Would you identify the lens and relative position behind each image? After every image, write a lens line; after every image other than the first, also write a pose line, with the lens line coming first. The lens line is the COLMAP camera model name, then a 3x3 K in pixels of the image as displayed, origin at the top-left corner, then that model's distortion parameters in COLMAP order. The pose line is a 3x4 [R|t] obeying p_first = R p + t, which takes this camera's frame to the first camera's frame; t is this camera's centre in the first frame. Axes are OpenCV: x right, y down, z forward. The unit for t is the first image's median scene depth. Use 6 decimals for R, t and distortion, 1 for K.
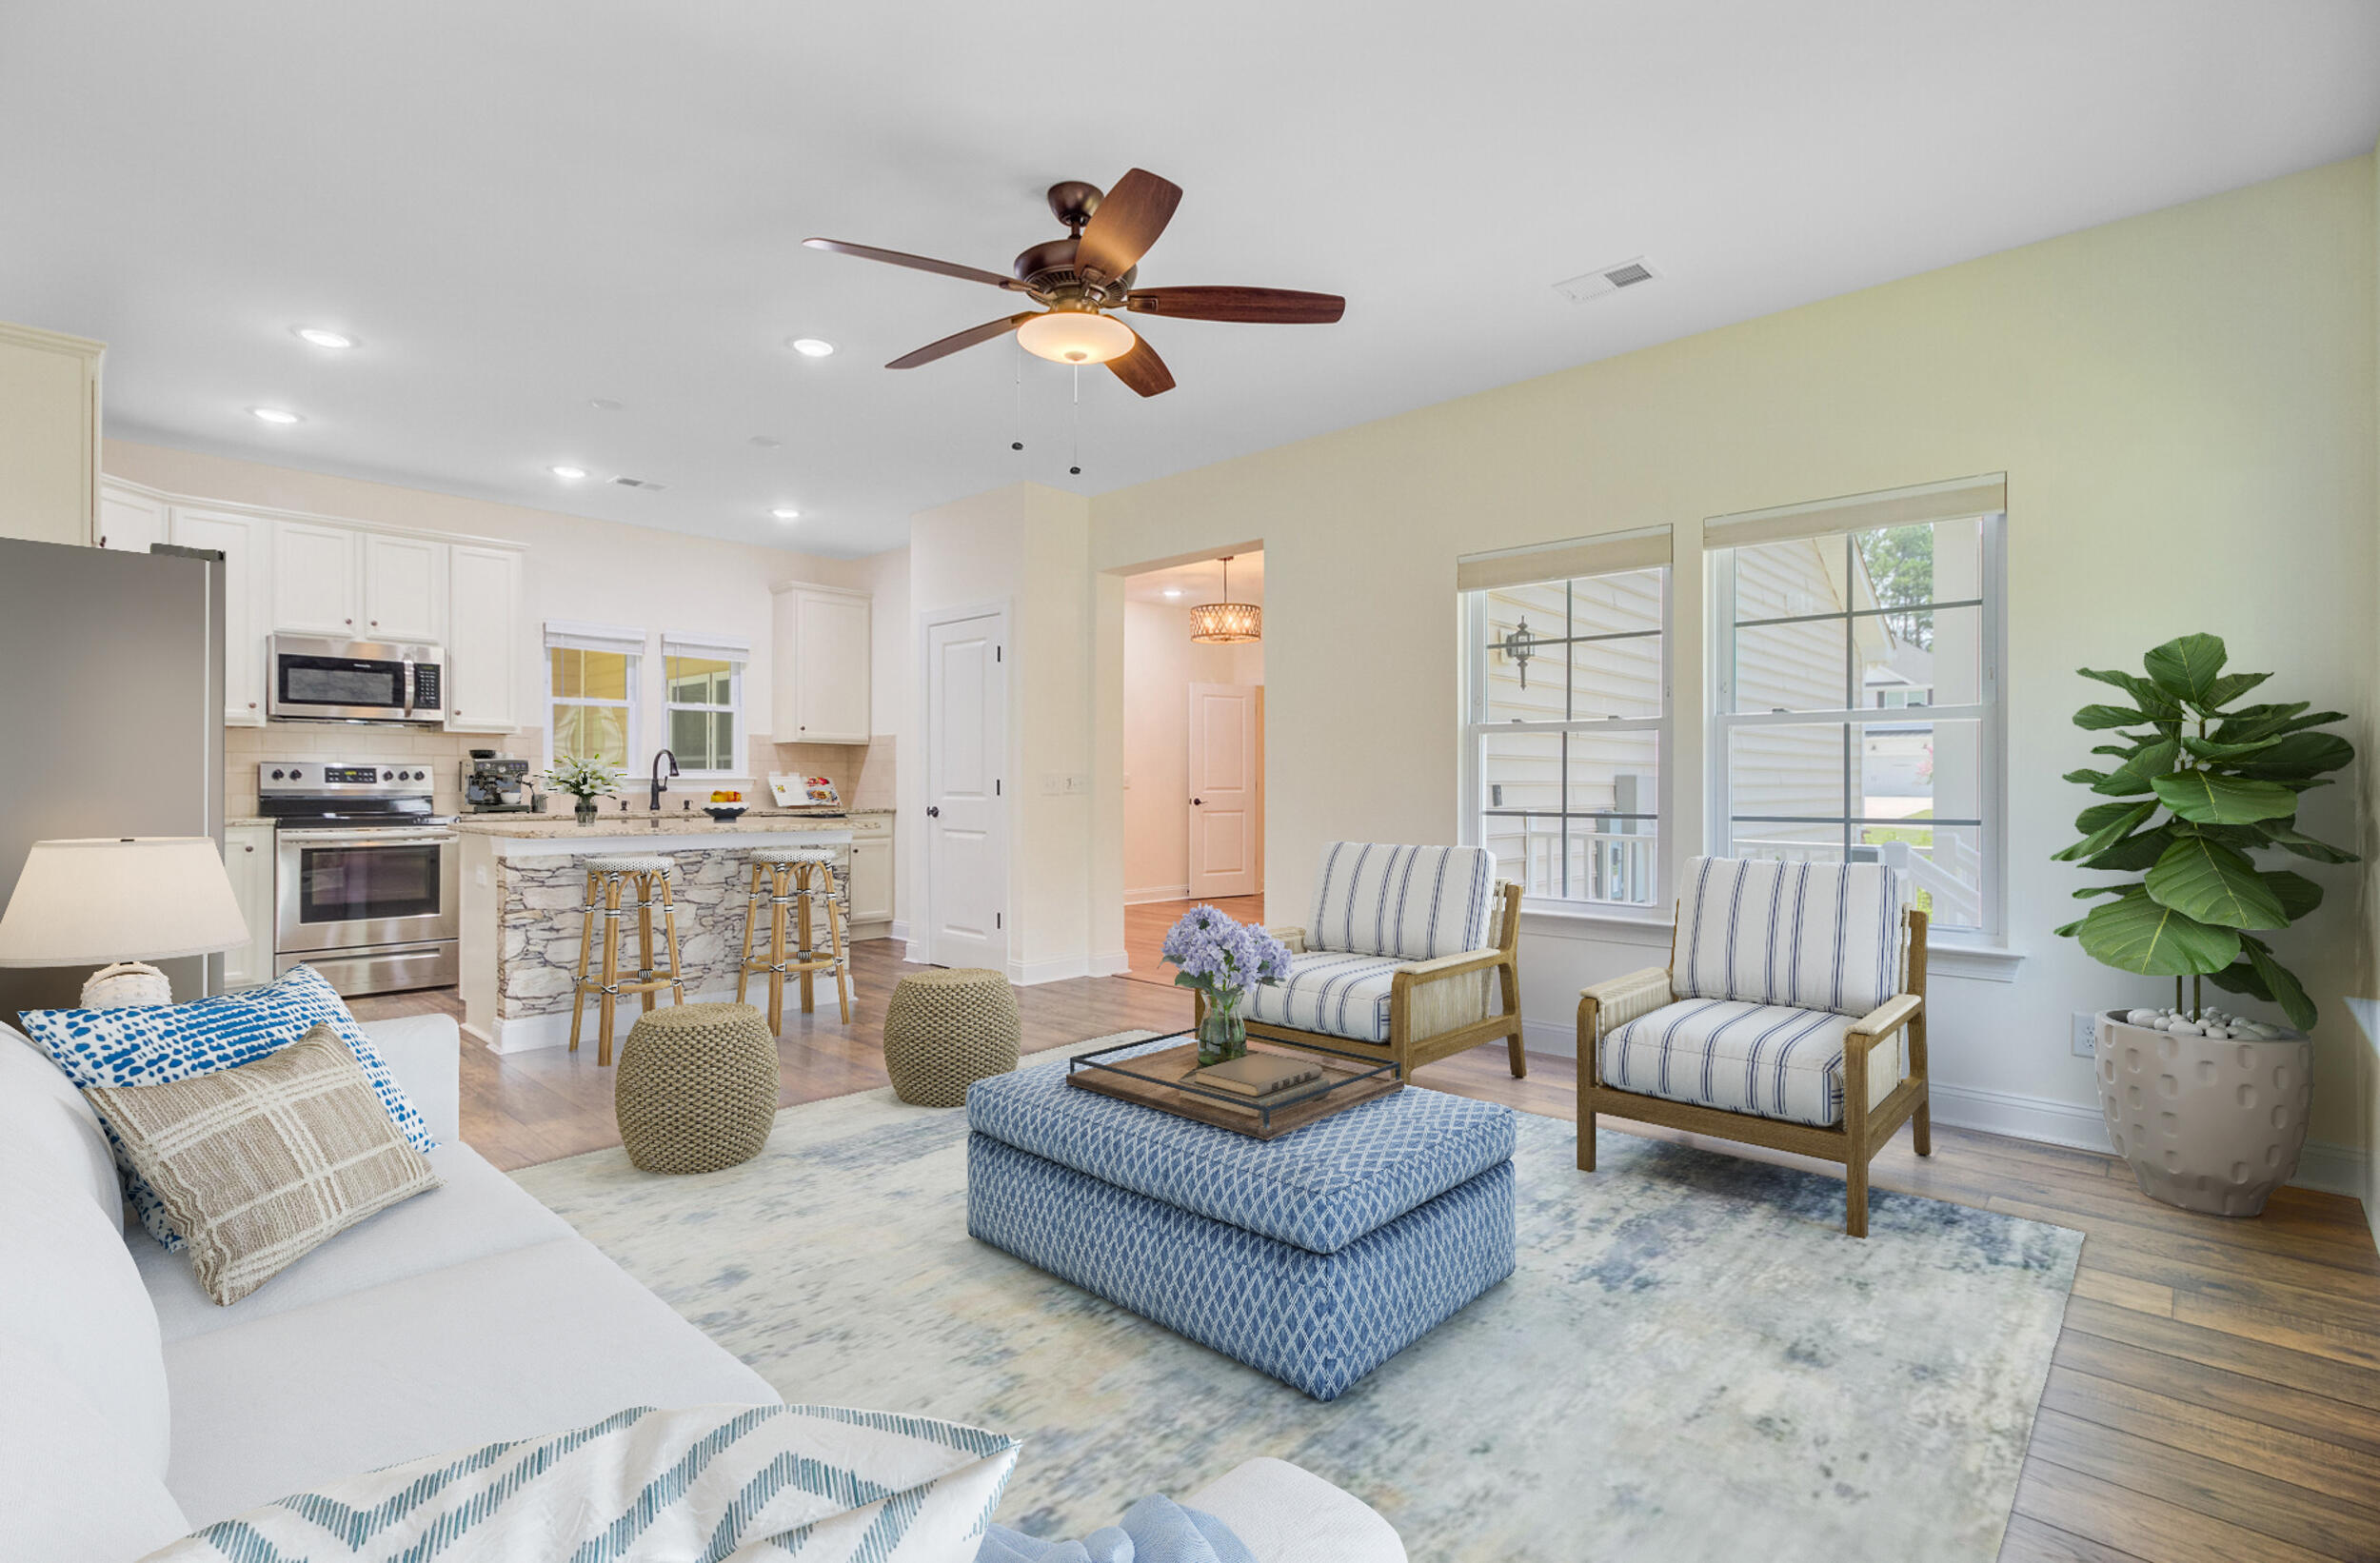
lens RADIAL K [[1096.2, 0, 1174.6], [0, 1096.2, 781.5], [0, 0, 1]] dist [0.010486, 0.001574]
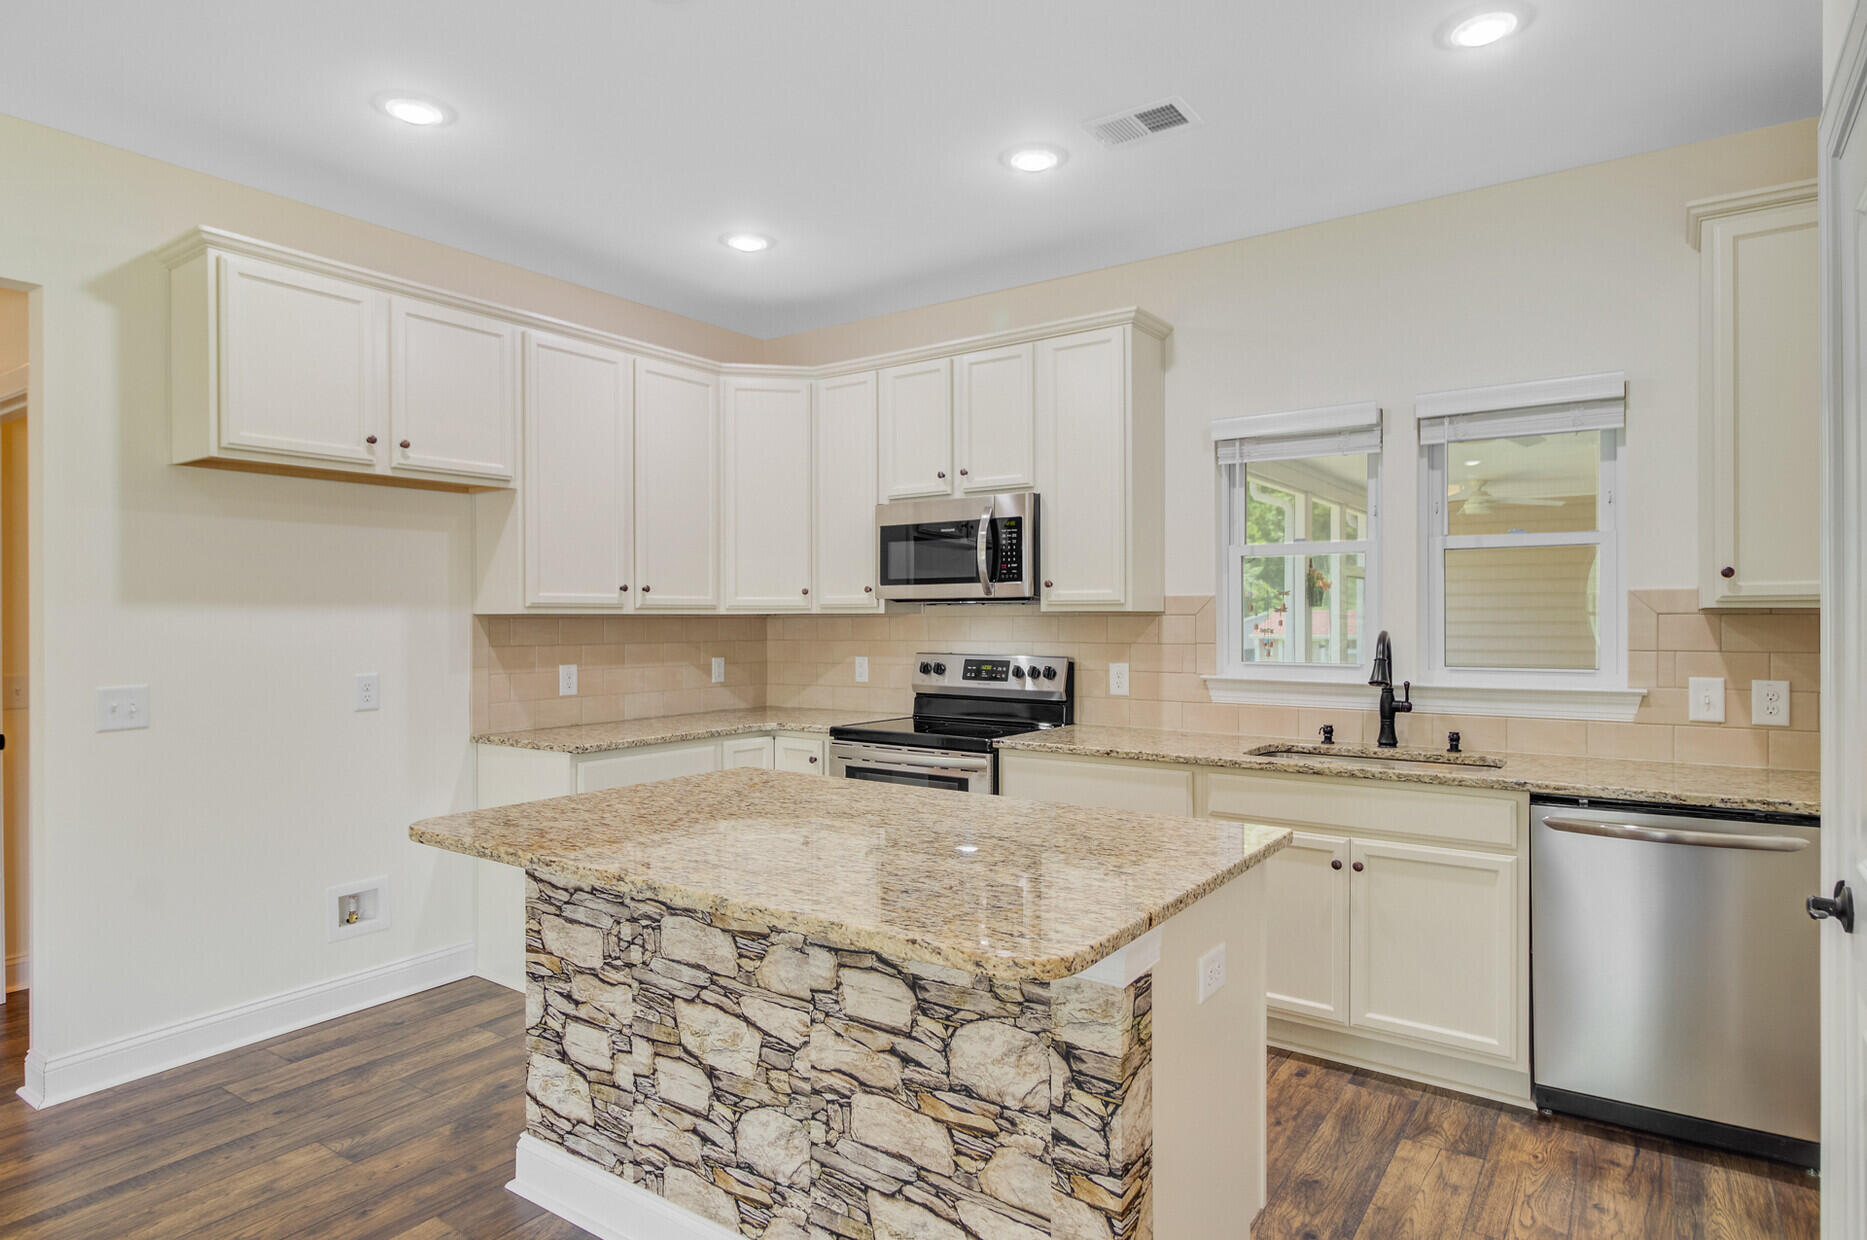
lens RADIAL K [[1048.5, 0, 938.9], [0, 1048.5, 616.3], [0, 0, 1]] dist [-0.003031, 0.002499]
pose [[0.136408, -0.001940, -0.990651, -0.017015], [0.004253, 0.999990, -0.001372, -0.043538], [0.990644, -0.004026, 0.136415, 0.879720]]
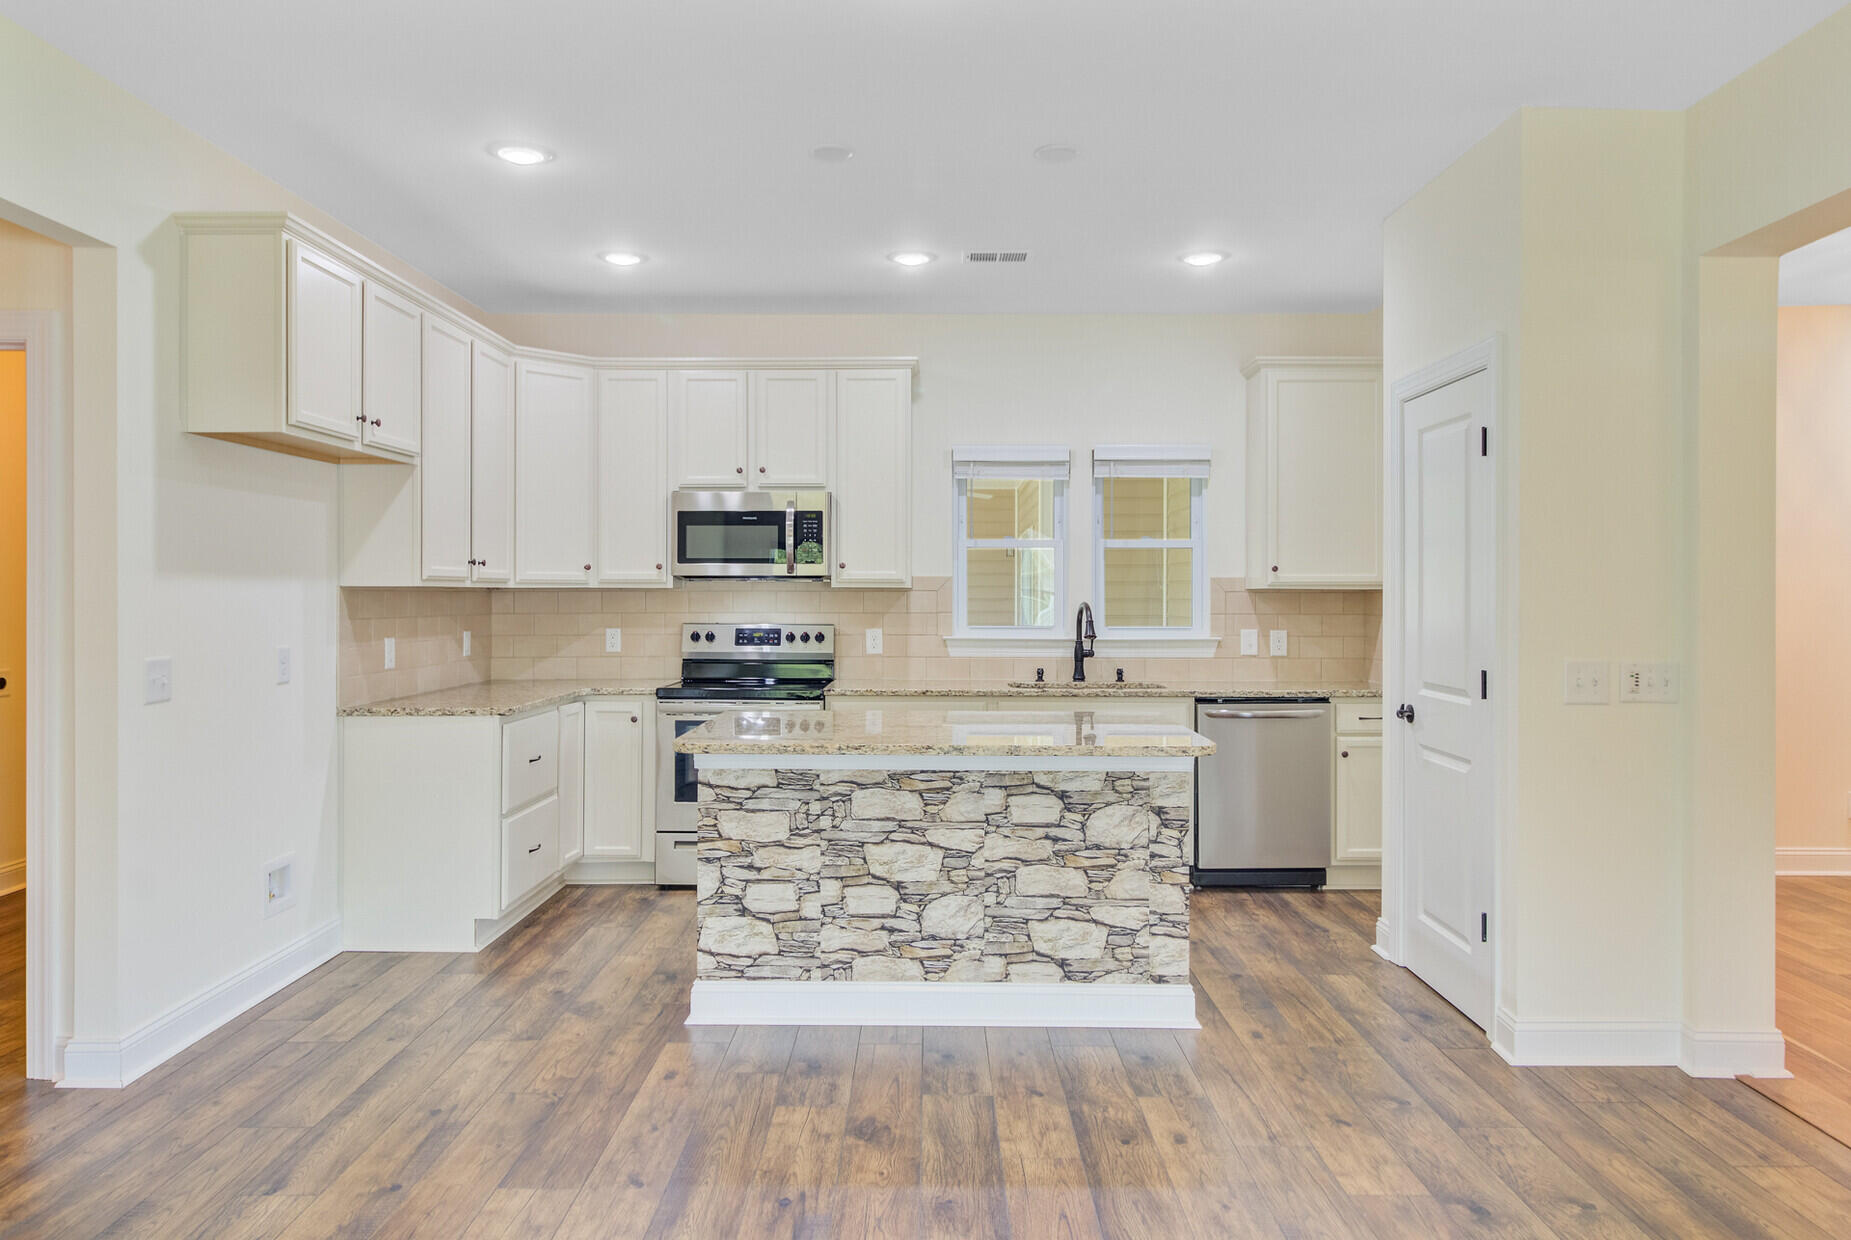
lens RADIAL K [[1274.9, 0, 930.9], [0, 1274.9, 585.8], [0, 0, 1]] dist [0.005133, -0.004385]
pose [[0.683526, -0.003635, -0.729917, 0.124960], [-0.000791, 0.999983, -0.005721, -0.042801], [0.729926, 0.004488, 0.683512, 0.388173]]
